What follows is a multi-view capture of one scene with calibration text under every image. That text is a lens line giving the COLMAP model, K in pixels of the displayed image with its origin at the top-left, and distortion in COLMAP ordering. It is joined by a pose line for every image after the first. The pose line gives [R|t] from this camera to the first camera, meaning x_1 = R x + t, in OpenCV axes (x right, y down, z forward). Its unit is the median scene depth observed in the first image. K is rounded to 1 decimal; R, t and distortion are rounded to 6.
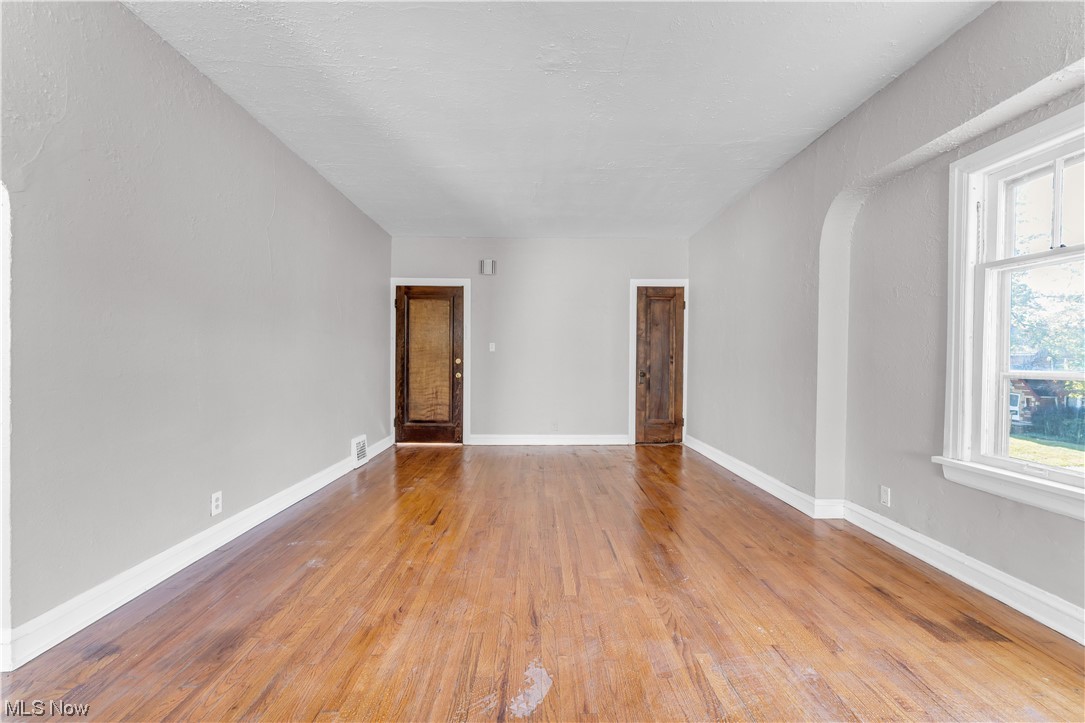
lens RADIAL K [[437.2, 0, 540.7], [0, 437.2, 361.8], [0, 0, 1]] dist [0.001675, -0.000708]
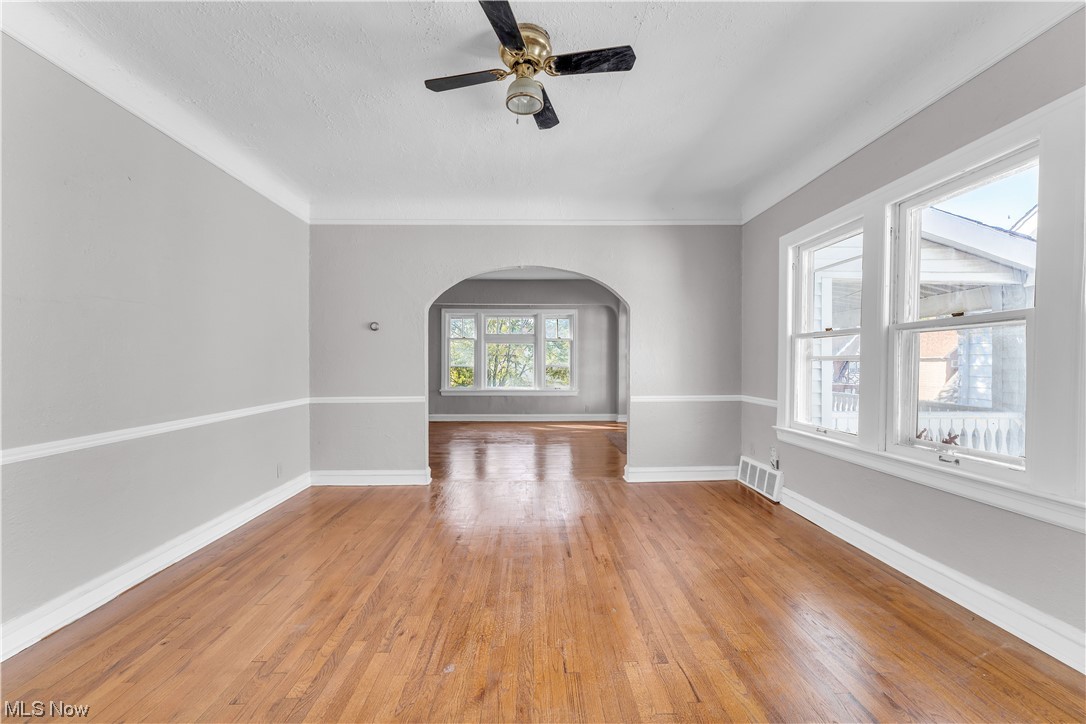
lens RADIAL K [[437.6, 0, 534.7], [0, 437.6, 359.8], [0, 0, 1]] dist [0.001675, -0.000708]
pose [[0.000392, -0.008964, 0.999960, -1.180347], [0.005324, 0.999946, 0.008962, -0.024033], [-0.999986, 0.005320, 0.000439, 0.098975]]
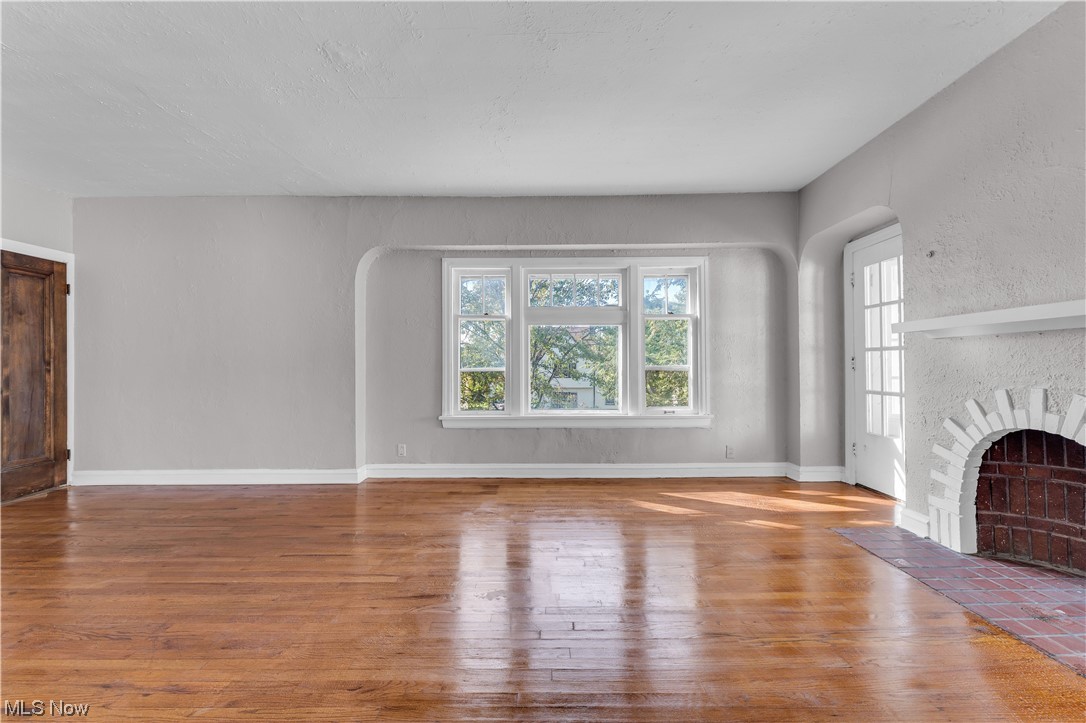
lens RADIAL K [[437.6, 0, 542.6], [0, 437.6, 363.2], [0, 0, 1]] dist [0.001675, -0.000708]
pose [[0.014850, -0.005381, 0.999875, -0.402079], [0.013400, 0.999897, 0.005182, -0.003705], [-0.999800, 0.013322, 0.014921, 0.240232]]
